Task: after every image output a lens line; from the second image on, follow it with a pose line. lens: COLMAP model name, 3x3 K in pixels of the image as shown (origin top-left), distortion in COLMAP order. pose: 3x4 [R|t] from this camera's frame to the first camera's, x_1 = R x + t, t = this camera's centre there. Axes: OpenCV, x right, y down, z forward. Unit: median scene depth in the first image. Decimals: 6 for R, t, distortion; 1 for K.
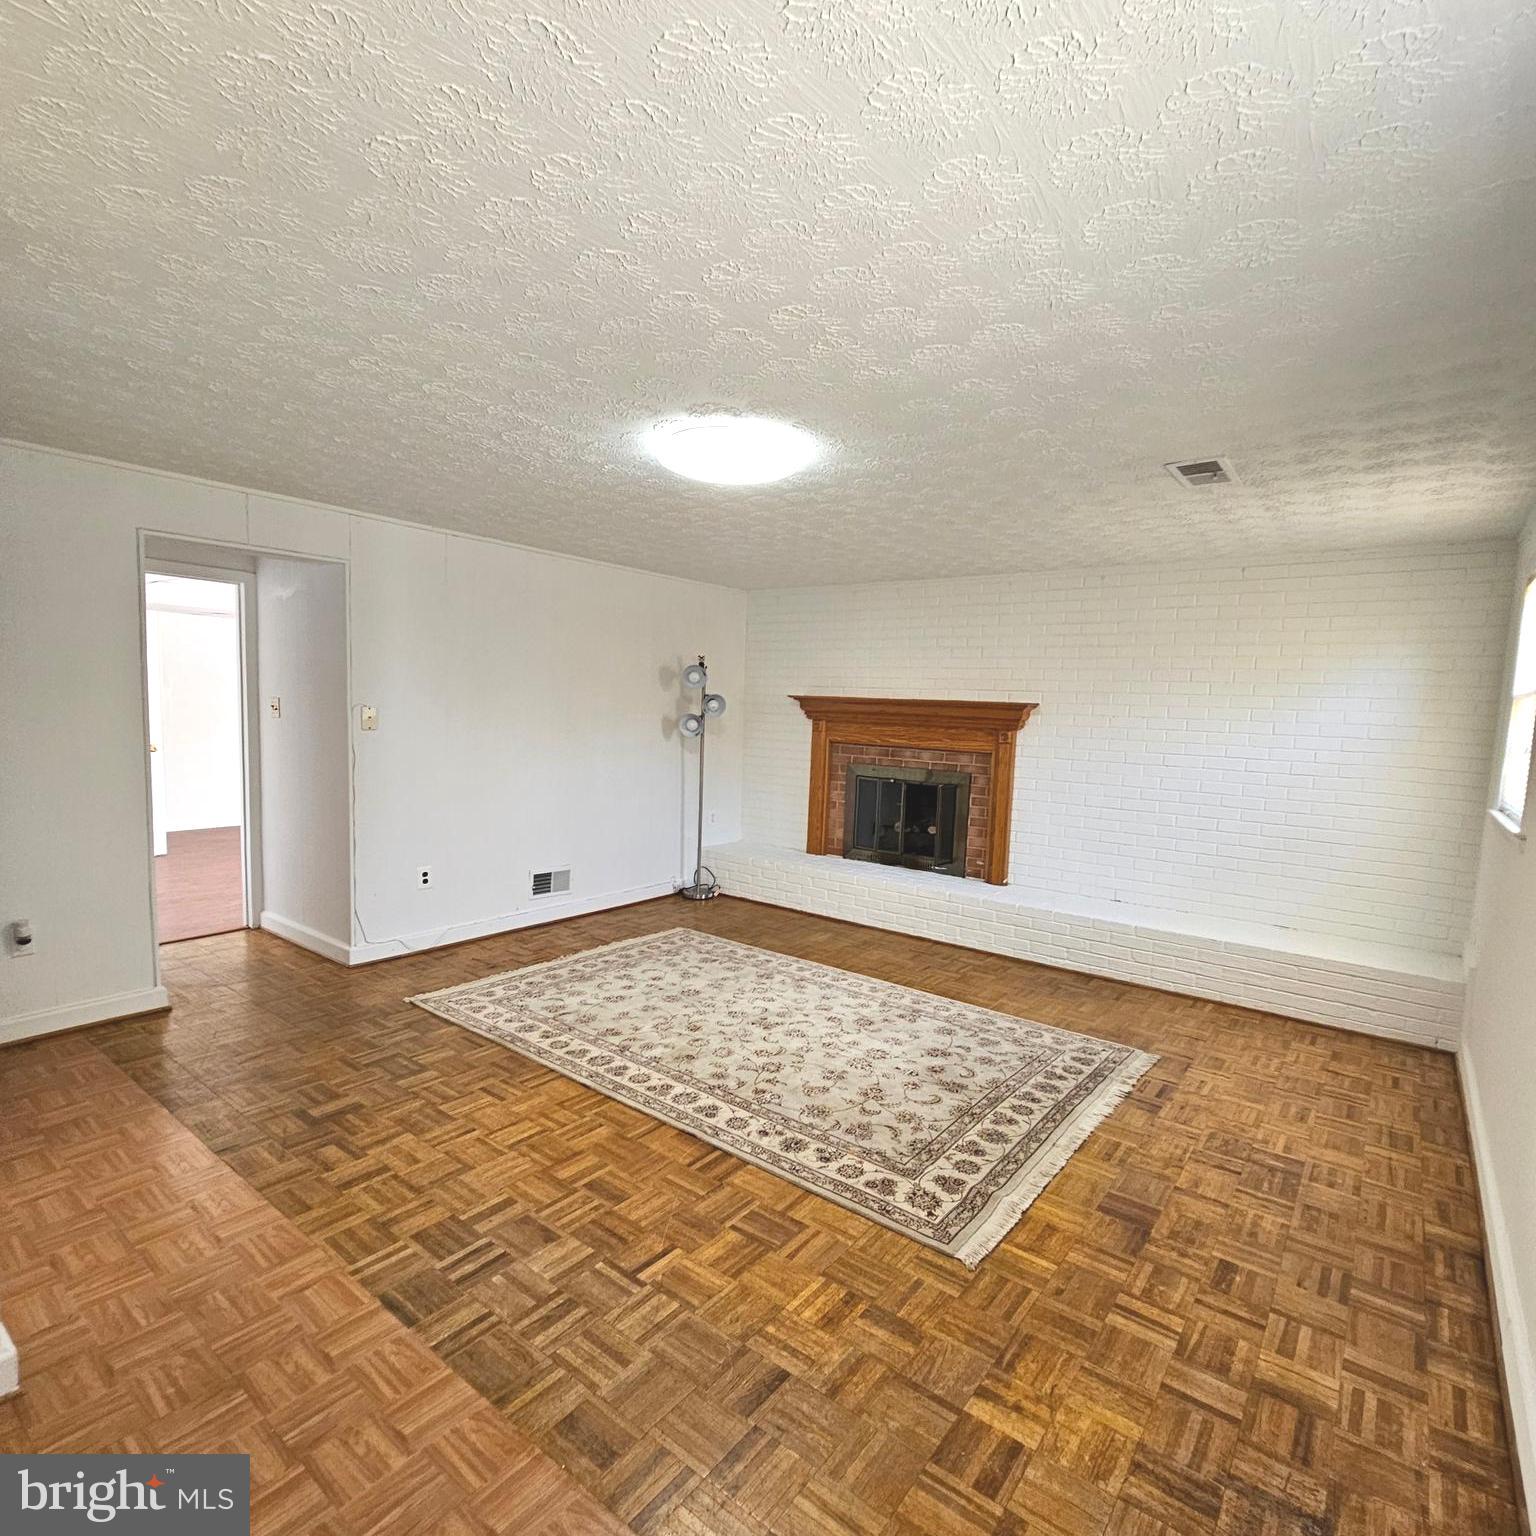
lens RADIAL K [[846.4, 0, 762.3], [0, 846.4, 764.0], [0, 0, 1]] dist [-0.001182, 0.000025]
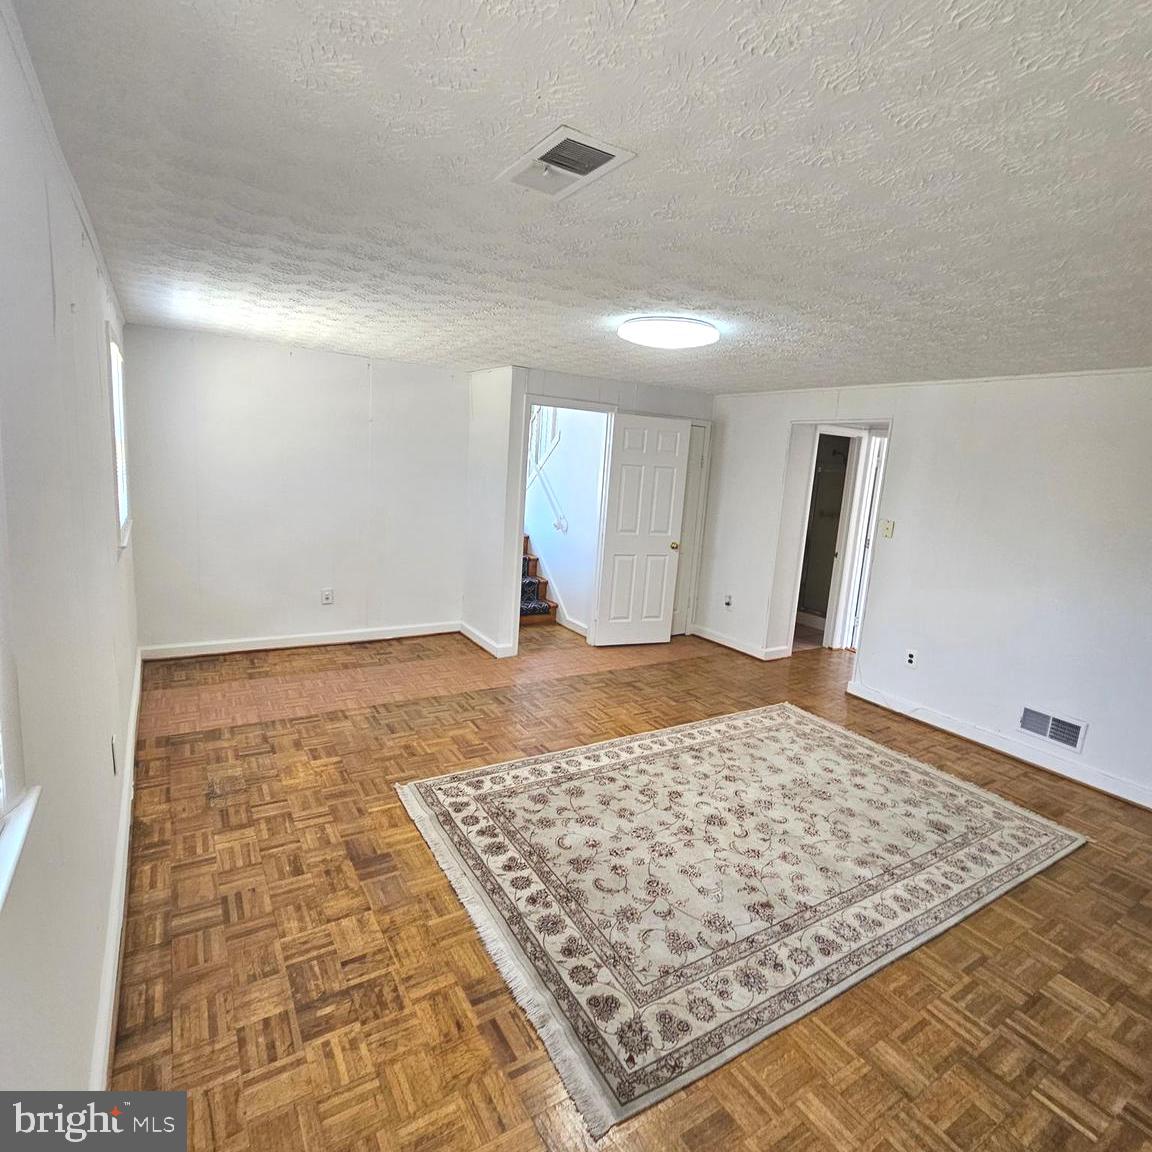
lens RADIAL K [[634.8, 0, 571.8], [0, 634.8, 573.0], [0, 0, 1]] dist [-0.001182, 0.000025]
pose [[-0.349741, 0.108936, -0.930491, 0.906035], [-0.140989, 0.975785, 0.167231, -0.108804], [0.926177, 0.189676, -0.325914, 1.140667]]
